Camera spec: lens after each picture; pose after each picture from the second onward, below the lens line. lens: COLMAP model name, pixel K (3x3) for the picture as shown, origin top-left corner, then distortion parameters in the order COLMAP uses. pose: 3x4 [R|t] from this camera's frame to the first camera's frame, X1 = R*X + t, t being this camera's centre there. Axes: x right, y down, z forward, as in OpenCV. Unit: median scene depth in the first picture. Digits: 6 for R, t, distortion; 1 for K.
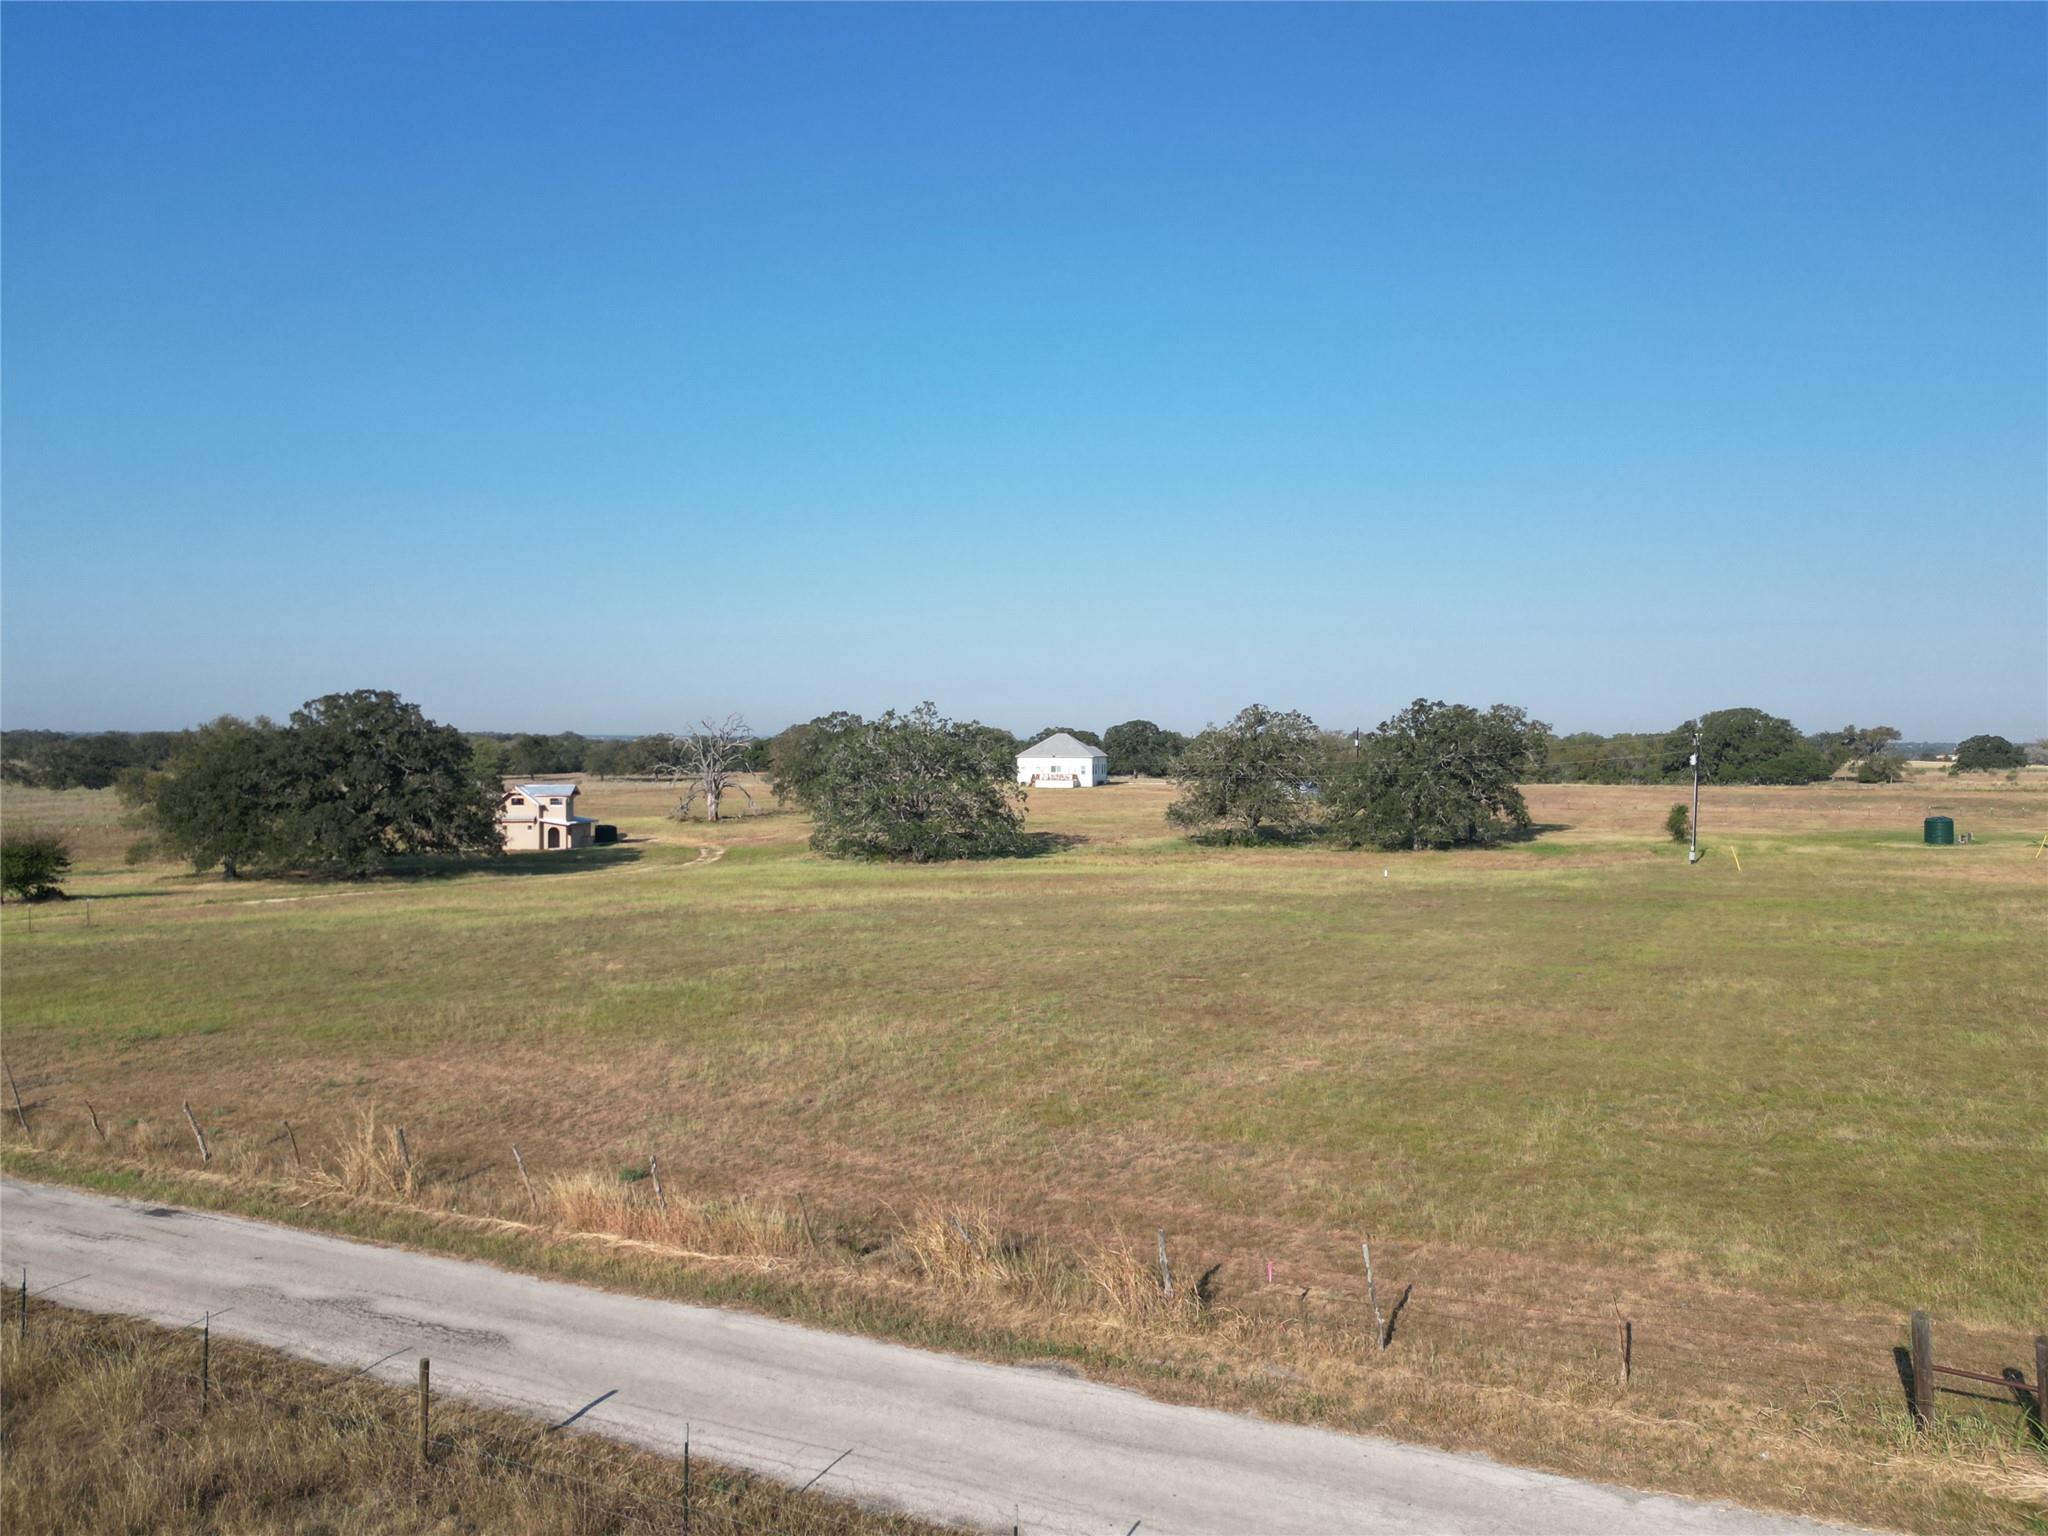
lens RADIAL K [[1581.2, 0, 1024.0], [0, 1581.2, 768.0], [0, 0, 1]] dist [-0.008343, -0.006770]
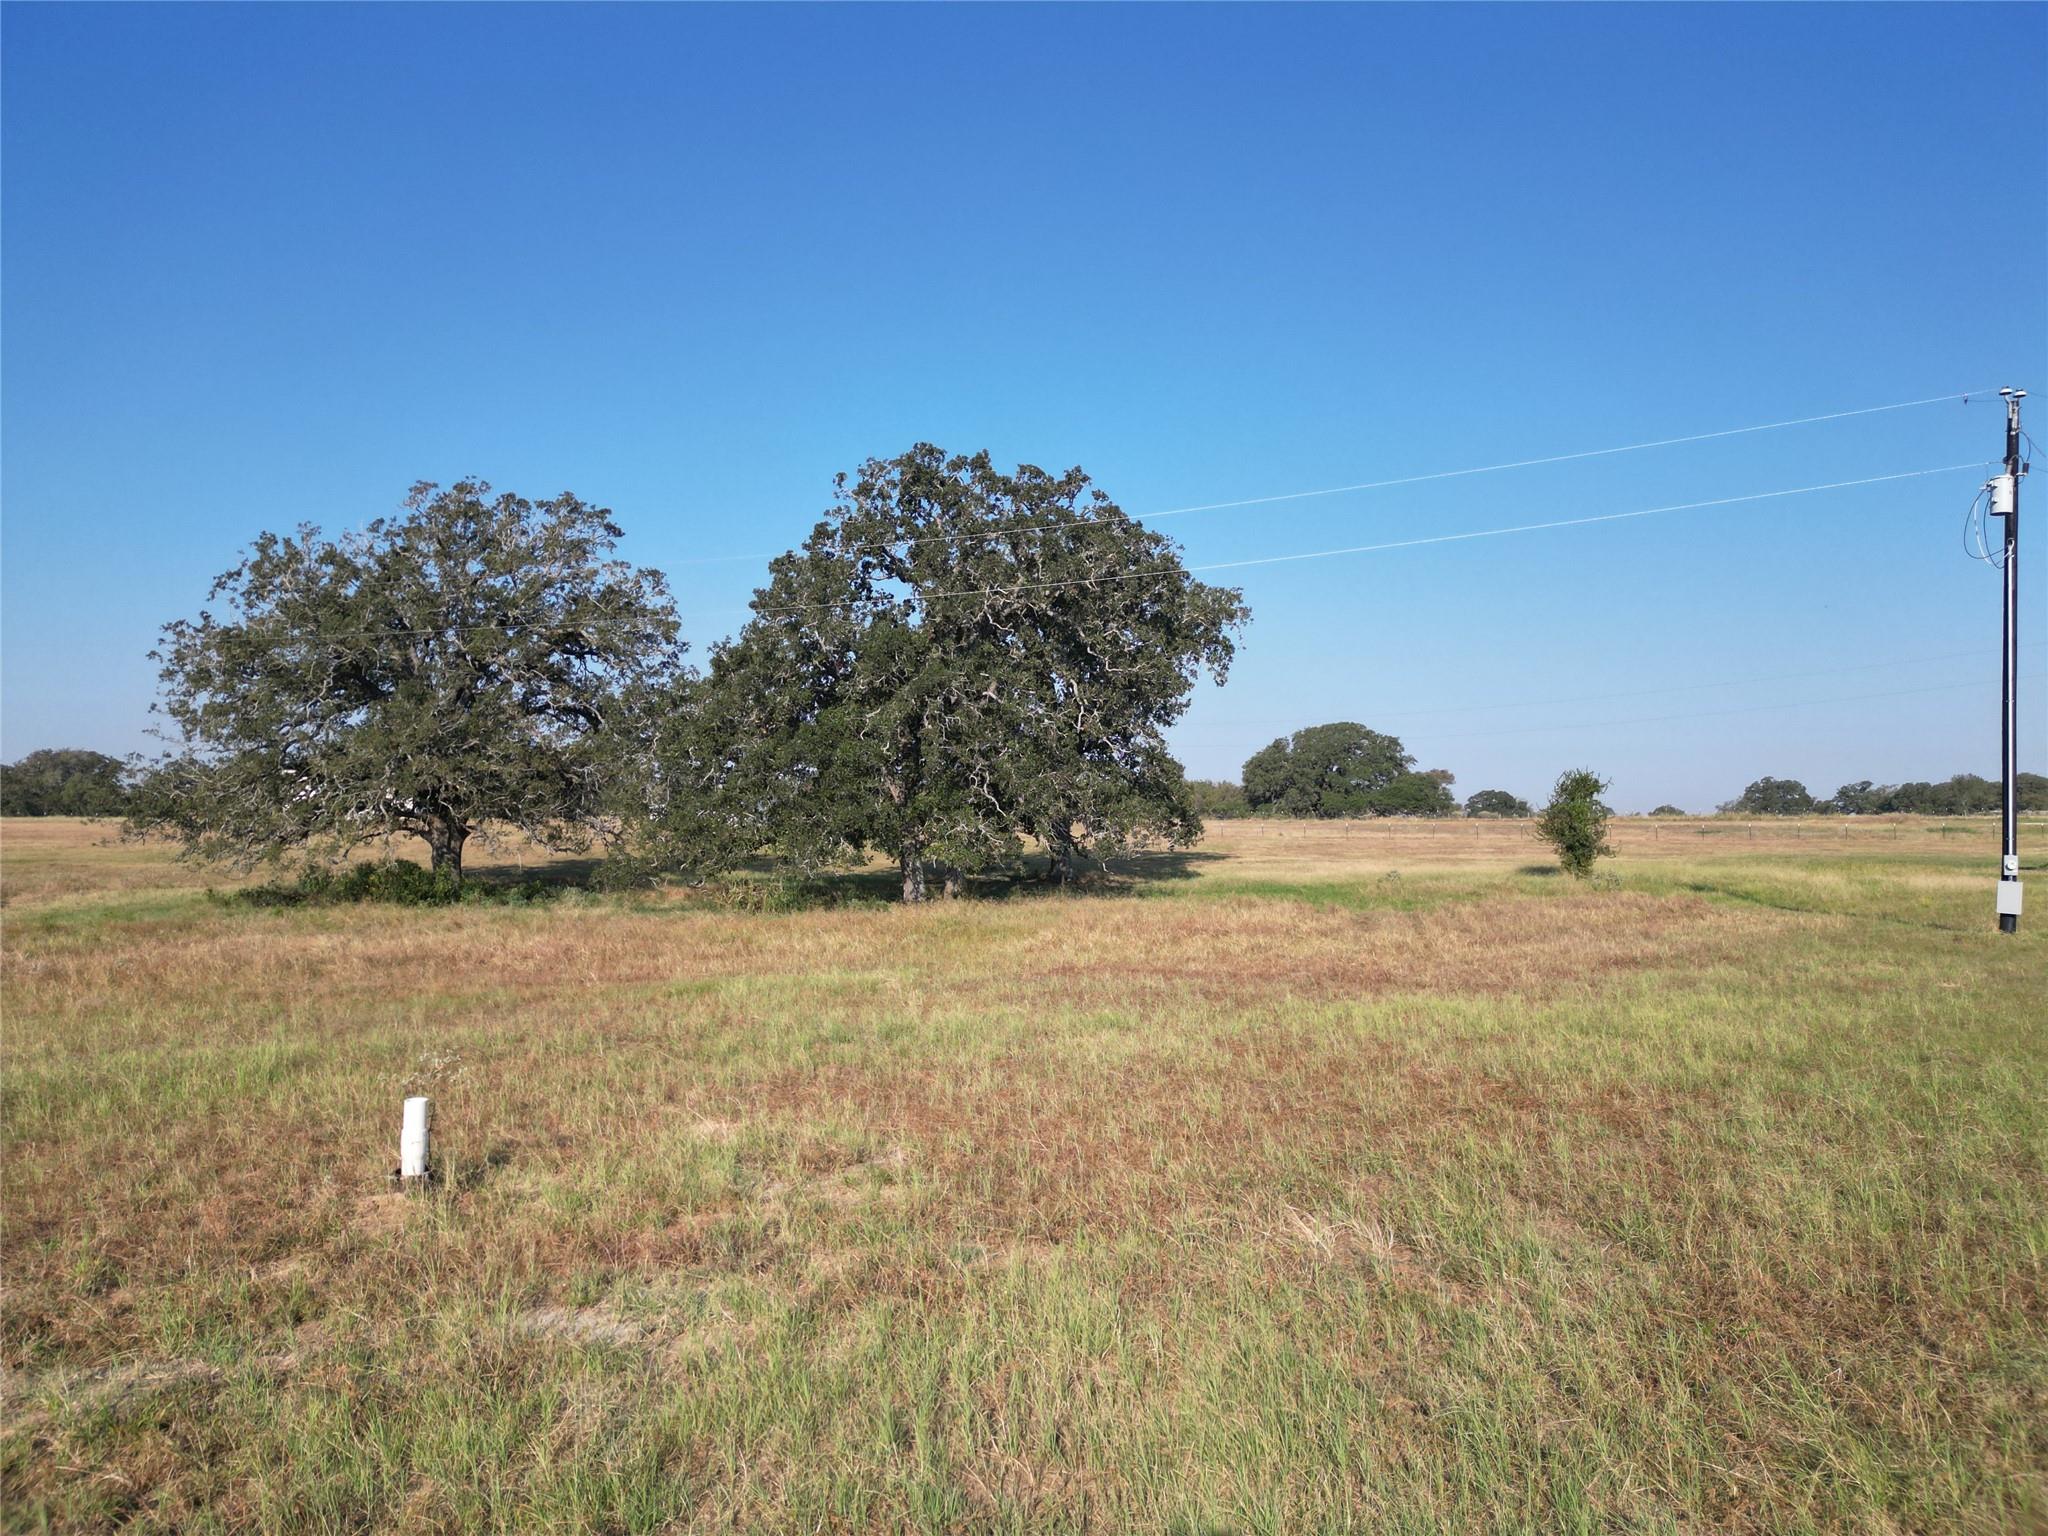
lens RADIAL K [[1429.2, 0, 1024.0], [0, 1429.2, 768.0], [0, 0, 1]] dist [0.024237, -0.006197]
pose [[0.954919, 0.011005, 0.296662, 0.178643], [0.005252, 0.998530, -0.053948, 0.040027], [-0.296819, 0.053074, 0.953458, 0.695867]]
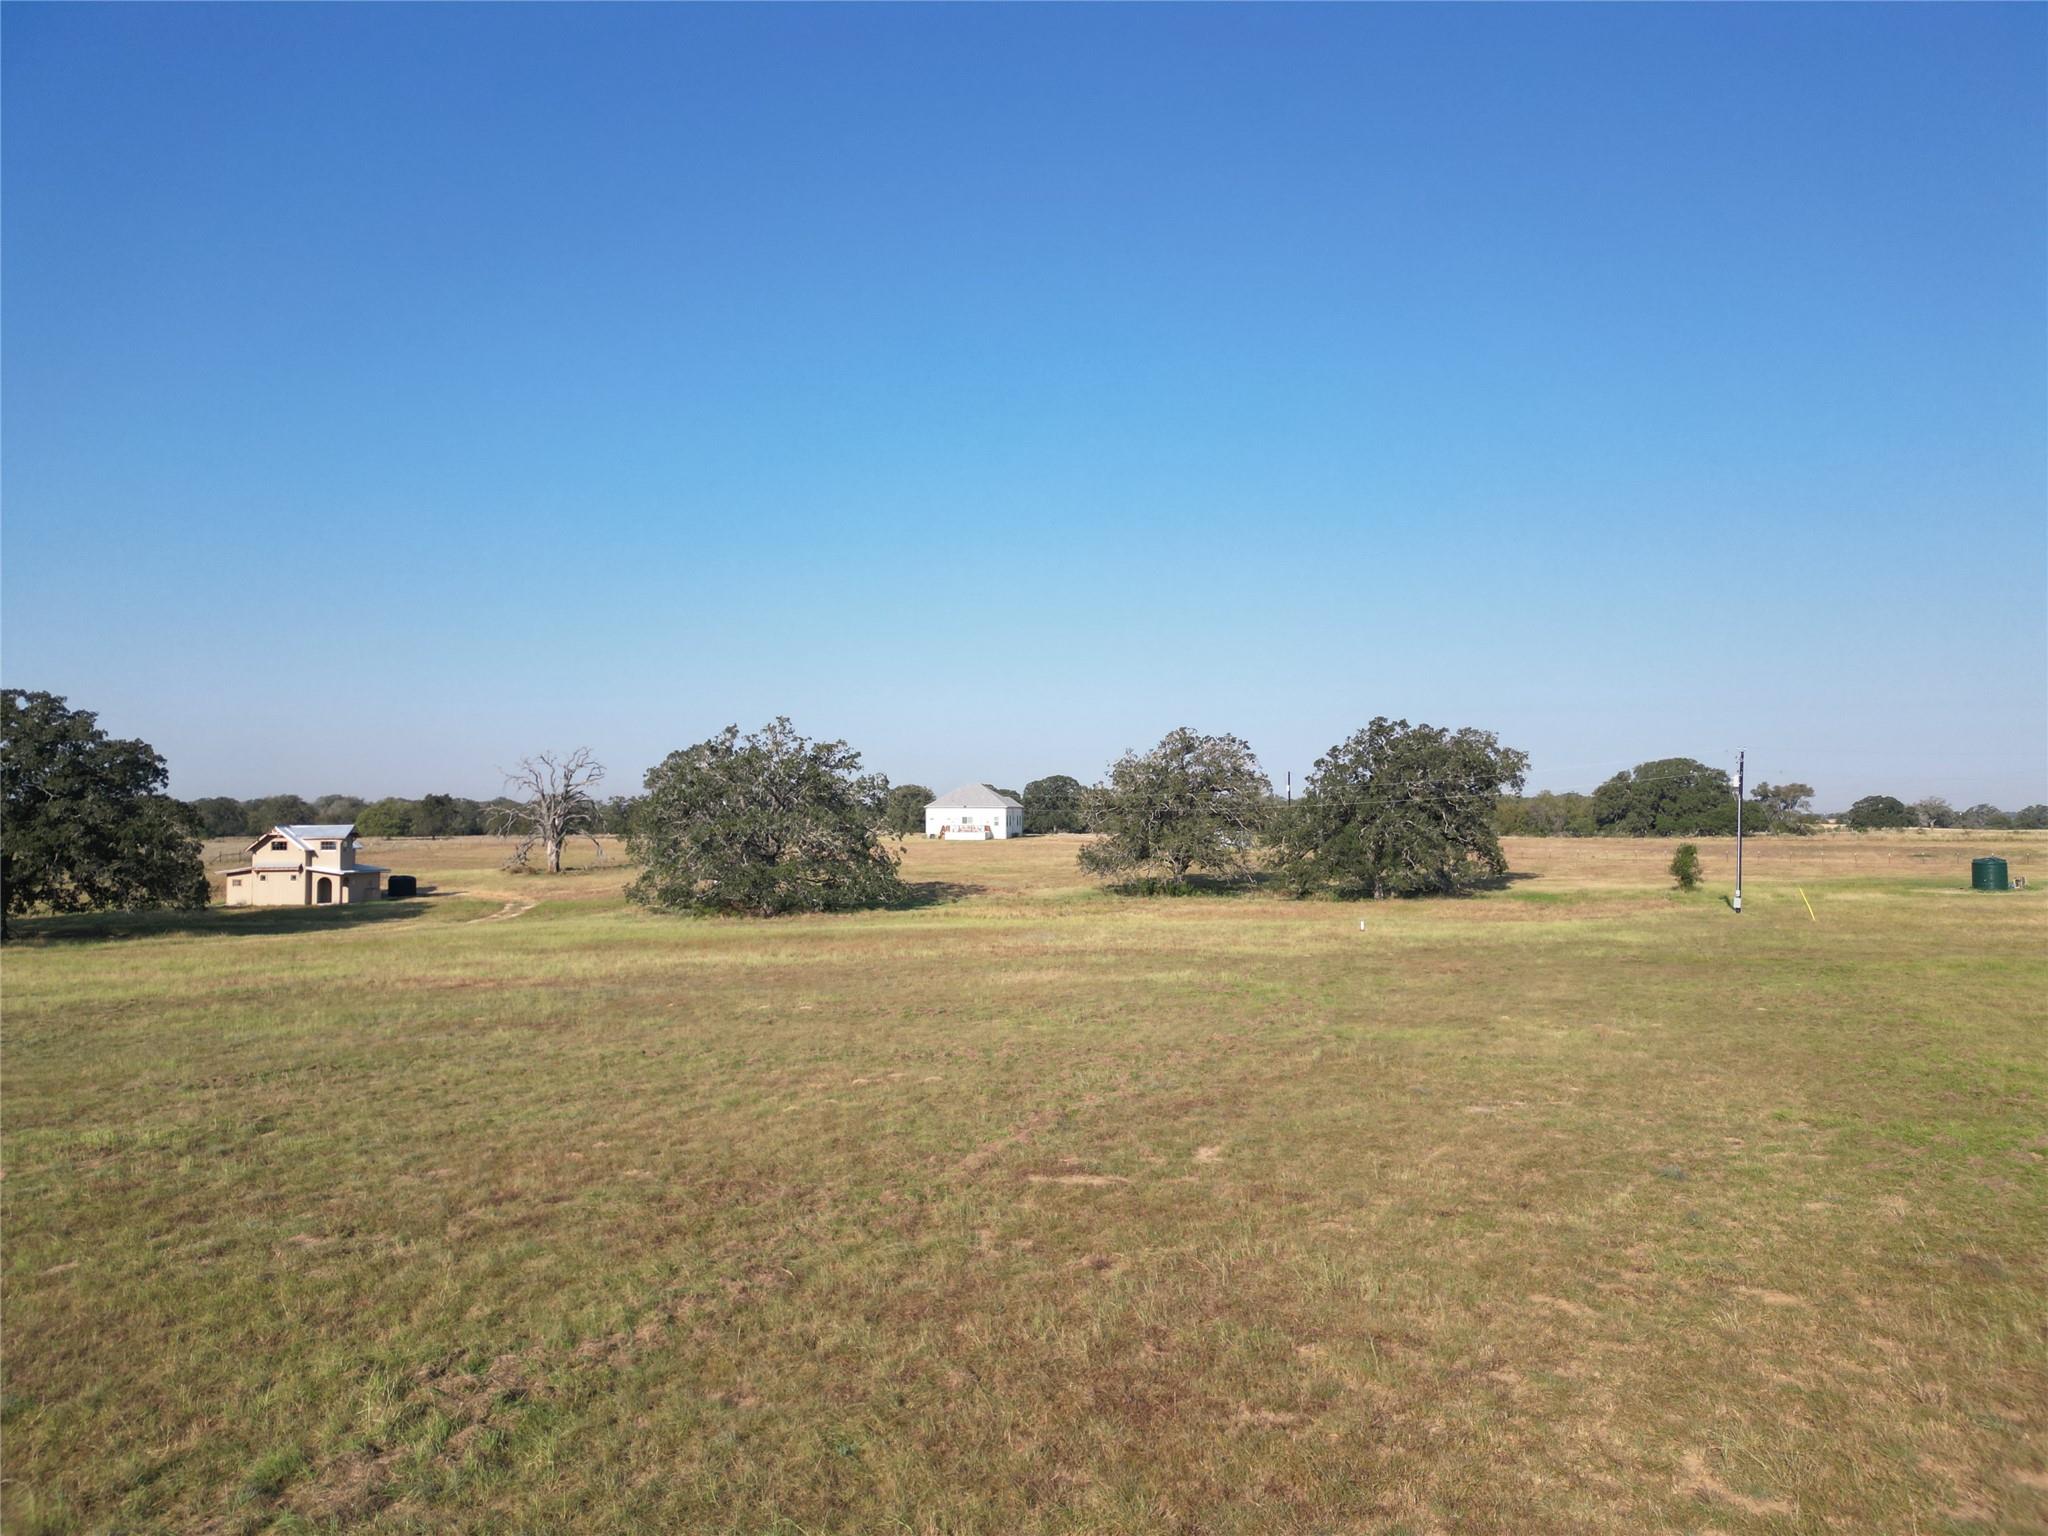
lens RADIAL K [[1429.2, 0, 1024.0], [0, 1429.2, 768.0], [0, 0, 1]] dist [0.024237, -0.006197]
pose [[0.999130, -0.001285, 0.041673, 0.030762], [0.003345, 0.998773, -0.049412, 0.019321], [-0.041559, 0.049509, 0.997909, 0.249368]]
